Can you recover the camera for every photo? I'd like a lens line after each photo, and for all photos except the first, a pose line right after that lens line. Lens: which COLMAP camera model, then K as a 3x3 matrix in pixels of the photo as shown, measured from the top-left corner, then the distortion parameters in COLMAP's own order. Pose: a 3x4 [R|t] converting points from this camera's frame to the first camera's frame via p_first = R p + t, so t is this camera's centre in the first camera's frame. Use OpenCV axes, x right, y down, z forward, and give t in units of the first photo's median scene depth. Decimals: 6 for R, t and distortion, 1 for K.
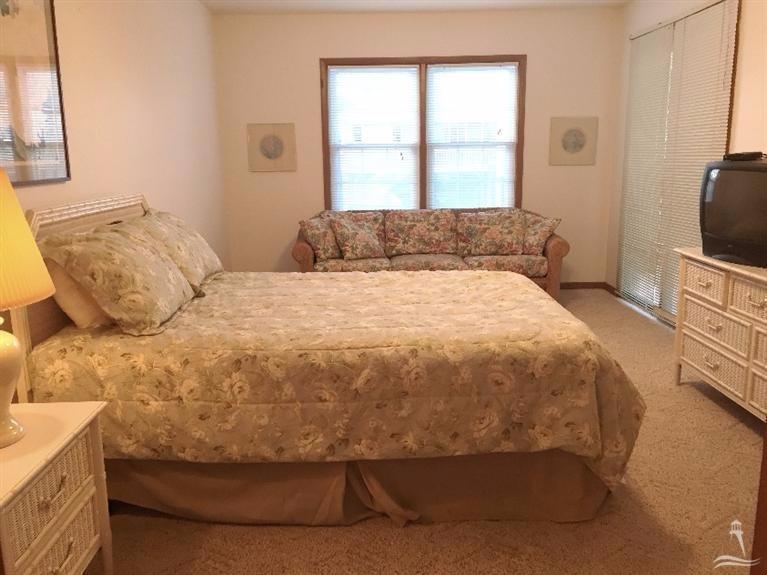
lens RADIAL K [[658.8, 0, 385.4], [0, 658.8, 288.4], [0, 0, 1]] dist [0.046535, -0.046974]
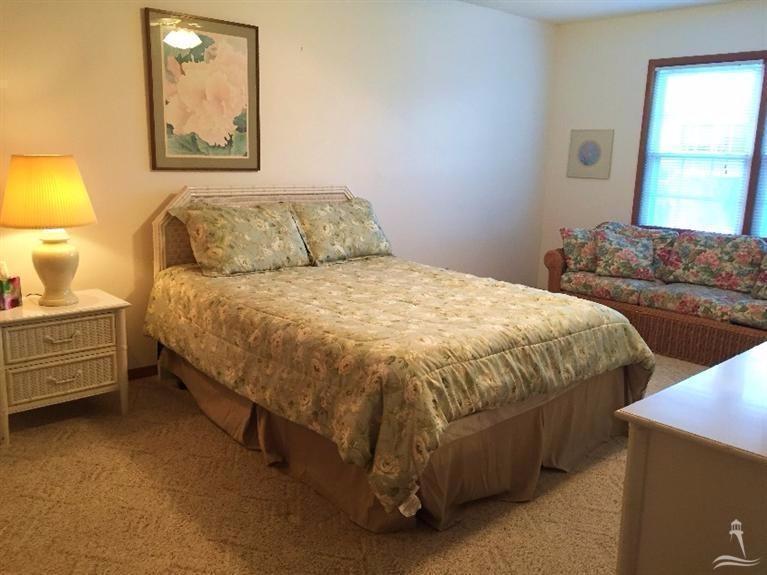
lens RADIAL K [[658.8, 0, 383.2], [0, 658.8, 290.8], [0, 0, 1]] dist [0.046535, -0.046974]
pose [[0.652842, 0.188849, -0.733576, 0.578123], [-0.189210, 0.978381, 0.083484, -0.055188], [0.733483, 0.084298, 0.674460, 0.180900]]
